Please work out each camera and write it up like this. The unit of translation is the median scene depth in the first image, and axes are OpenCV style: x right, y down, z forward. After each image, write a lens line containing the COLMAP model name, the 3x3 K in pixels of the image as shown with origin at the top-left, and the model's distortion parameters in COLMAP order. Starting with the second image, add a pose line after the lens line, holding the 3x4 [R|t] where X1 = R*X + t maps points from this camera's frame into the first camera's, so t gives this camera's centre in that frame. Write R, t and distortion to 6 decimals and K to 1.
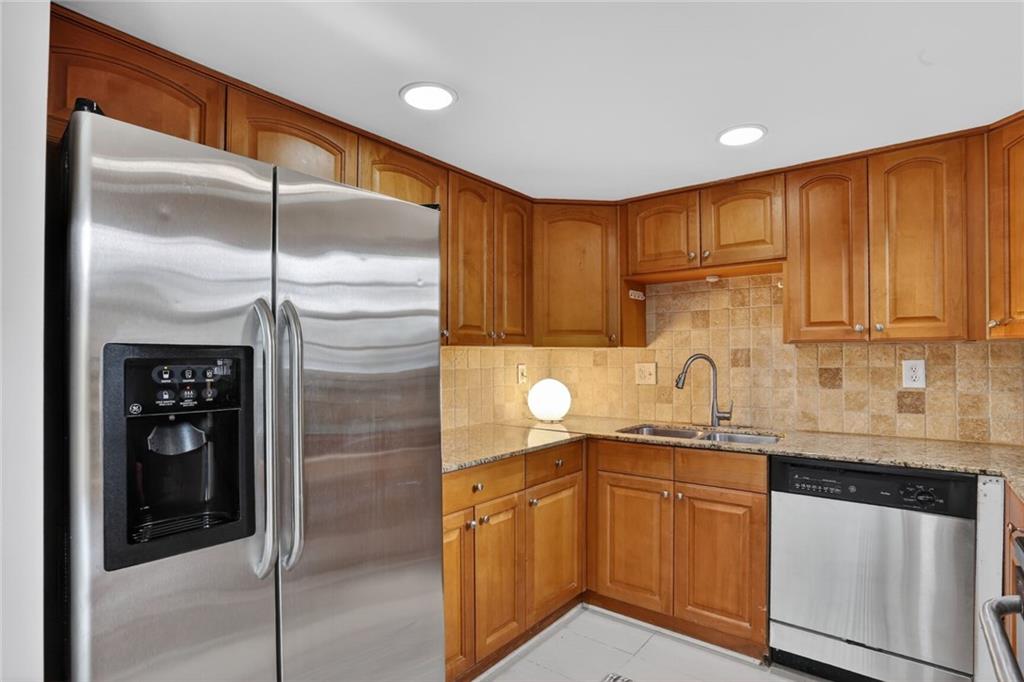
lens RADIAL K [[514.0, 0, 508.1], [0, 514.0, 355.9], [0, 0, 1]] dist [-0.064201, 0.023618]
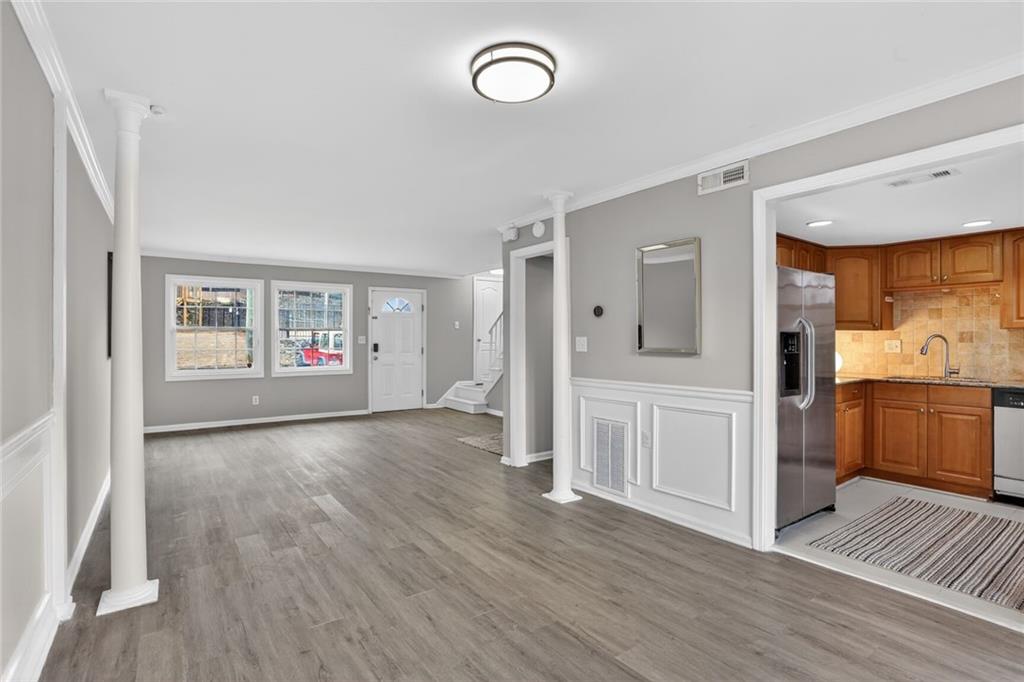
lens RADIAL K [[490.2, 0, 500.0], [0, 490.2, 335.7], [0, 0, 1]] dist [-0.055905, 0.017846]
pose [[0.958835, 0.002616, -0.283951, -0.631536], [-0.002543, 0.999997, 0.000627, 0.002862], [0.283952, 0.000121, 0.958838, -1.020594]]
